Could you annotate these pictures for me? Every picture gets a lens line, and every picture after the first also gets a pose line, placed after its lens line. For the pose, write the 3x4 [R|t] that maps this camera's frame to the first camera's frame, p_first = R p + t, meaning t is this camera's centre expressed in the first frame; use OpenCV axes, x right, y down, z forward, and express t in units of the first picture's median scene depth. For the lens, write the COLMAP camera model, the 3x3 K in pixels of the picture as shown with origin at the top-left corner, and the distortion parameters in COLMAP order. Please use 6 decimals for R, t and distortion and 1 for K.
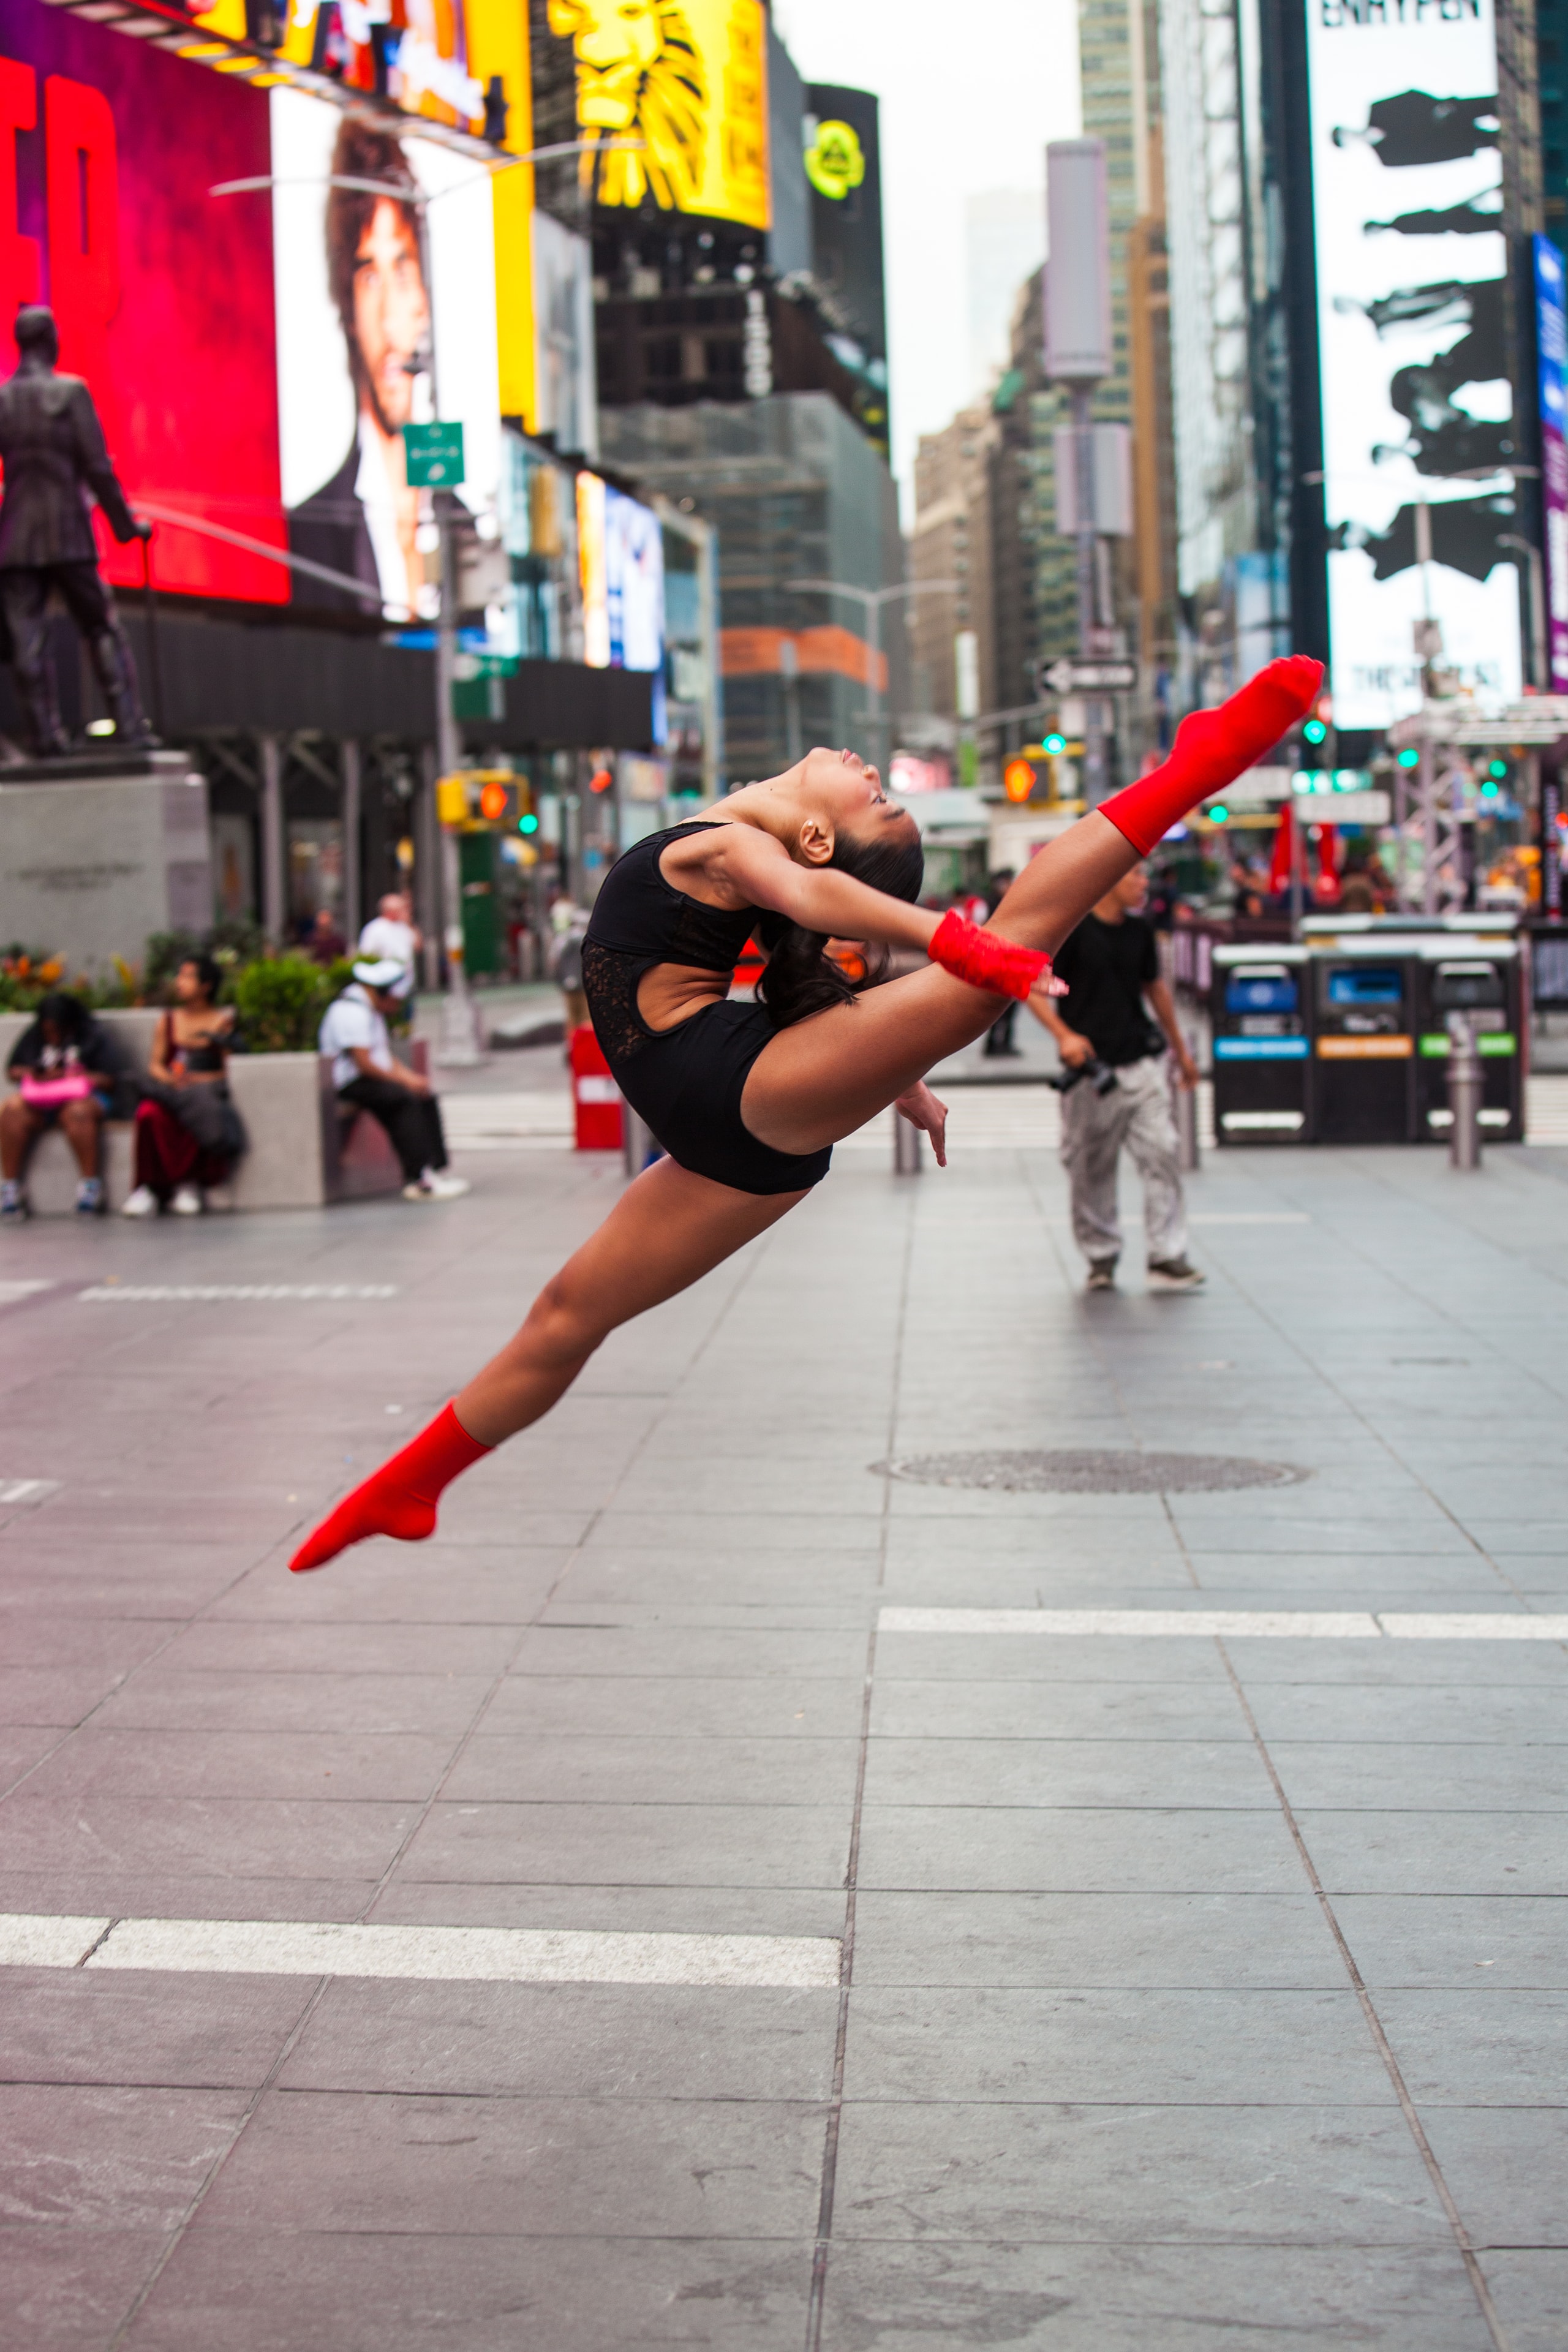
lens RADIAL K [[7460.3, 0, 784.0], [0, 7460.3, 1176.0], [0, 0, 1]] dist [-0.727792, -0.675820]
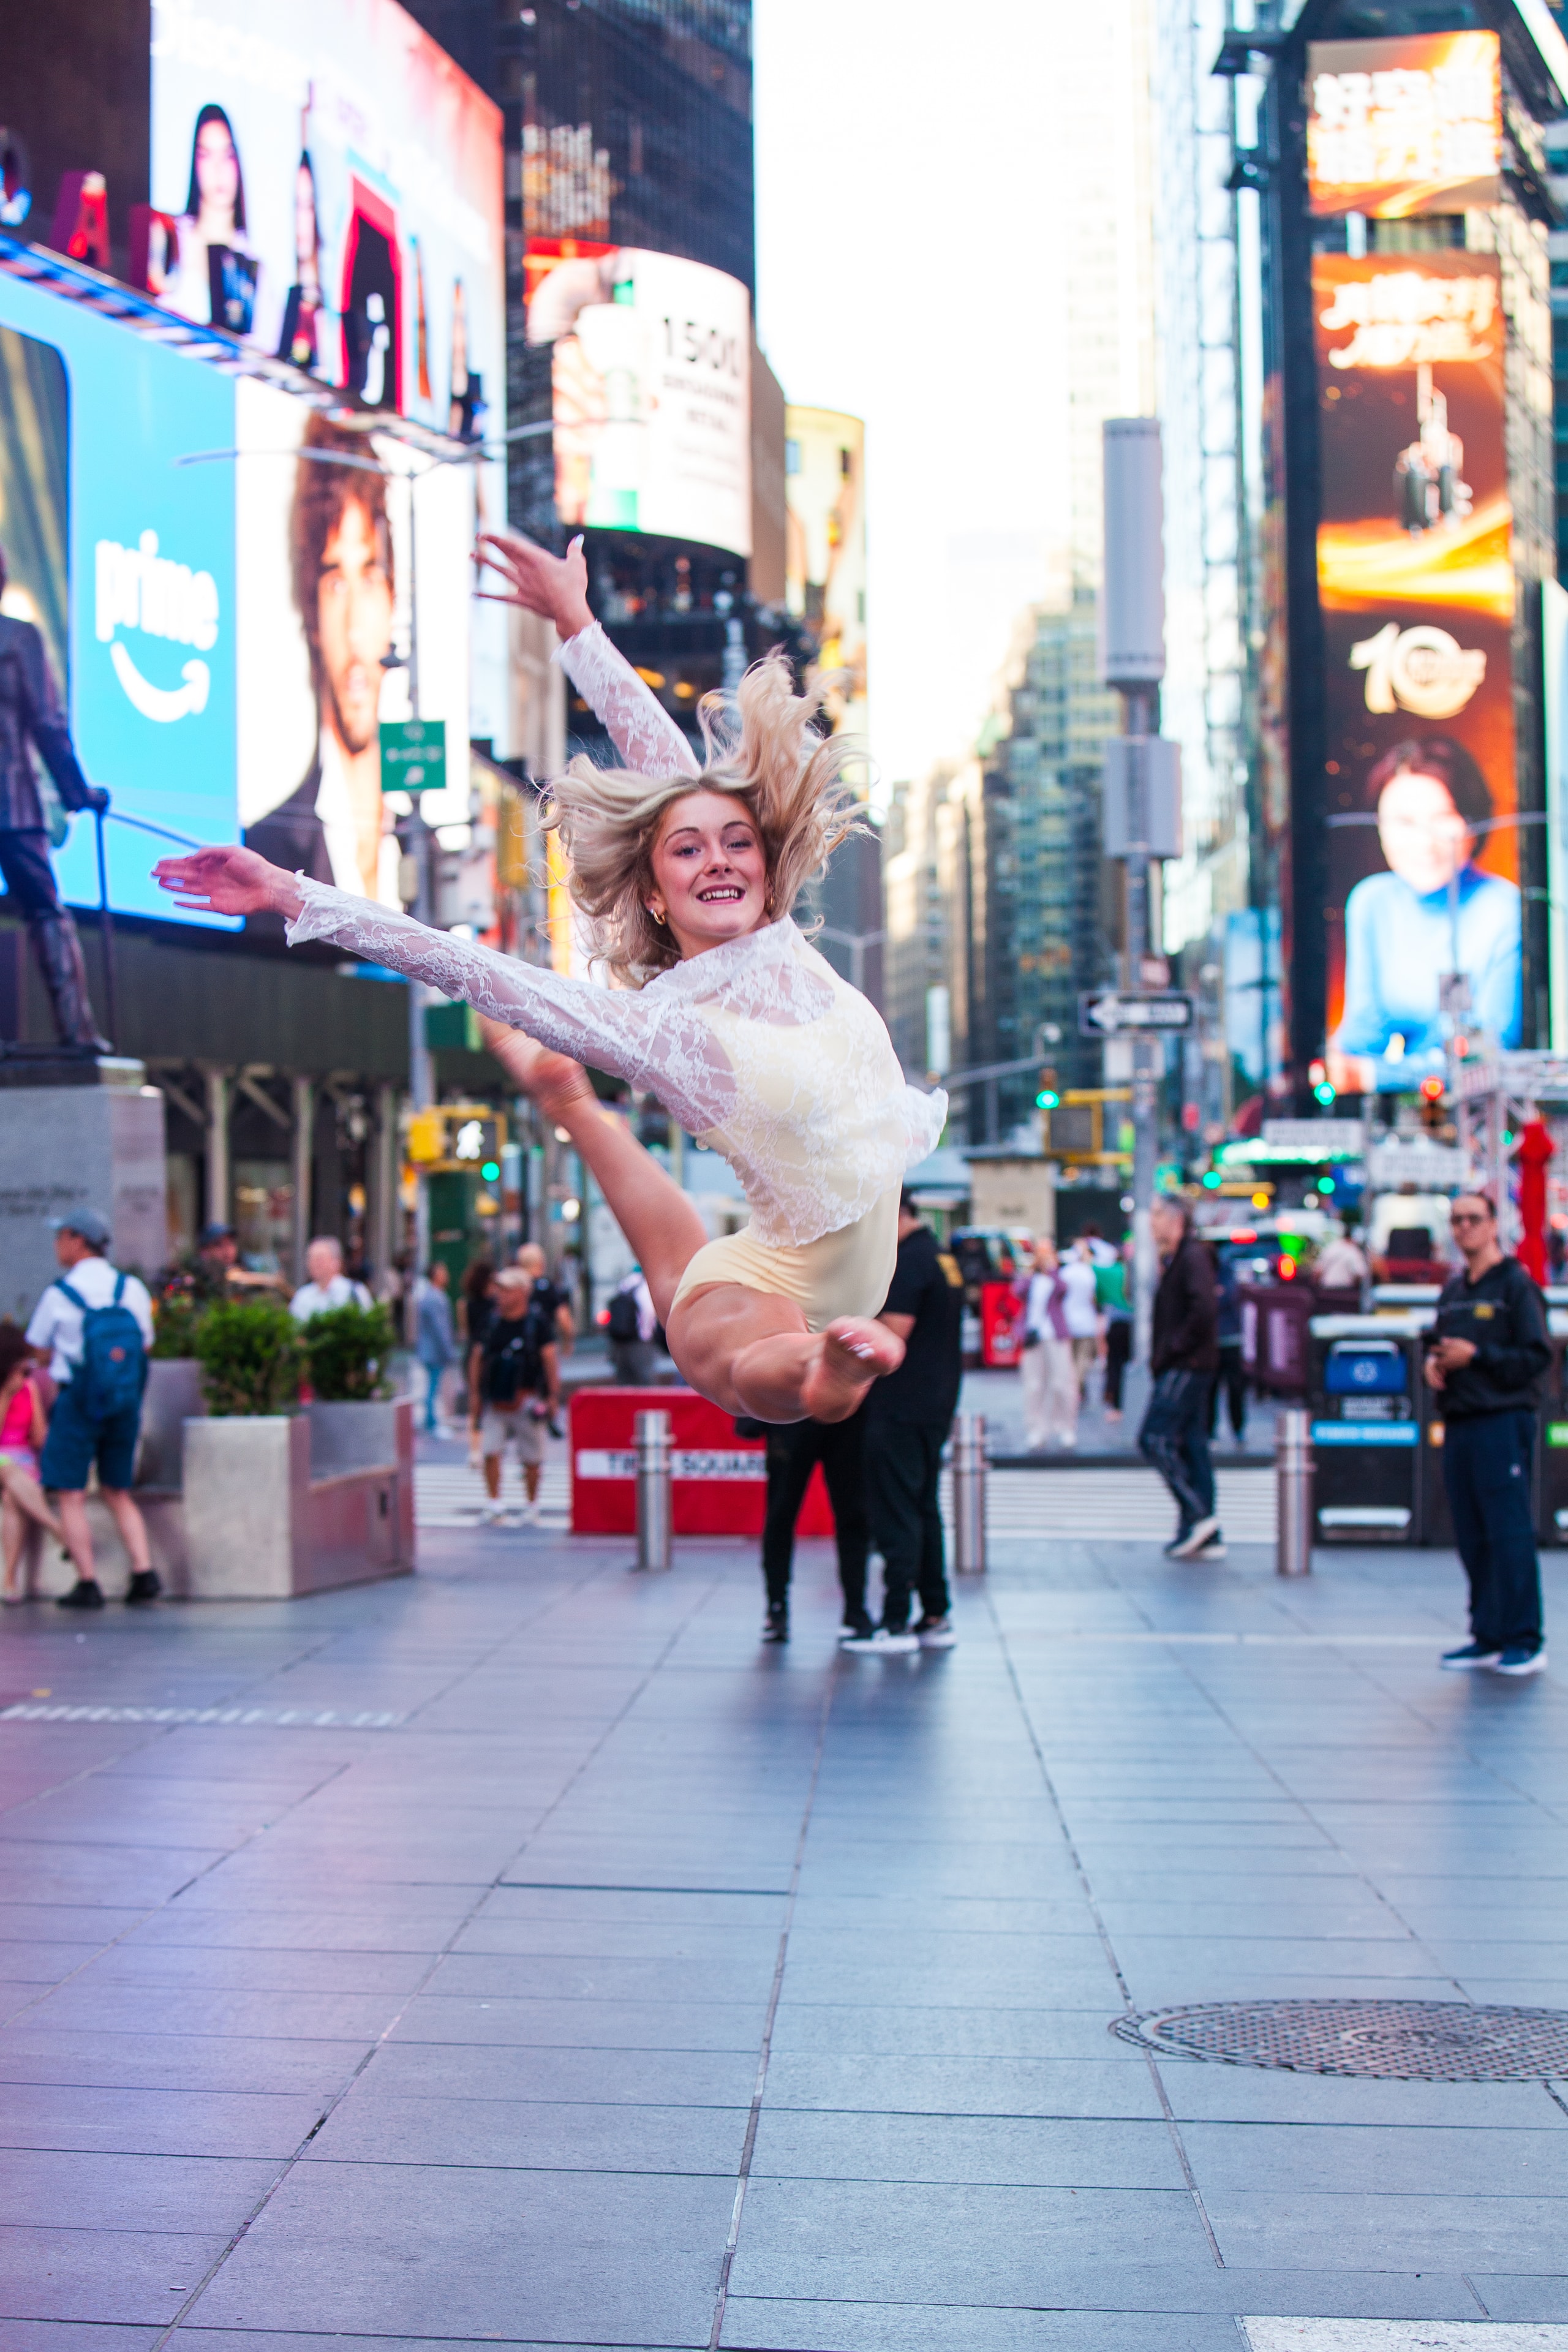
lens RADIAL K [[6735.6, 0, 782.4], [0, 6735.6, 1345.2], [0, 0, 1]] dist [-0.680153, 2.881164]
pose [[0.999516, 0.023179, 0.020758, -0.014669], [-0.022619, 0.999385, -0.026801, -0.003501], [-0.021366, 0.026319, 0.999425, 0.152156]]
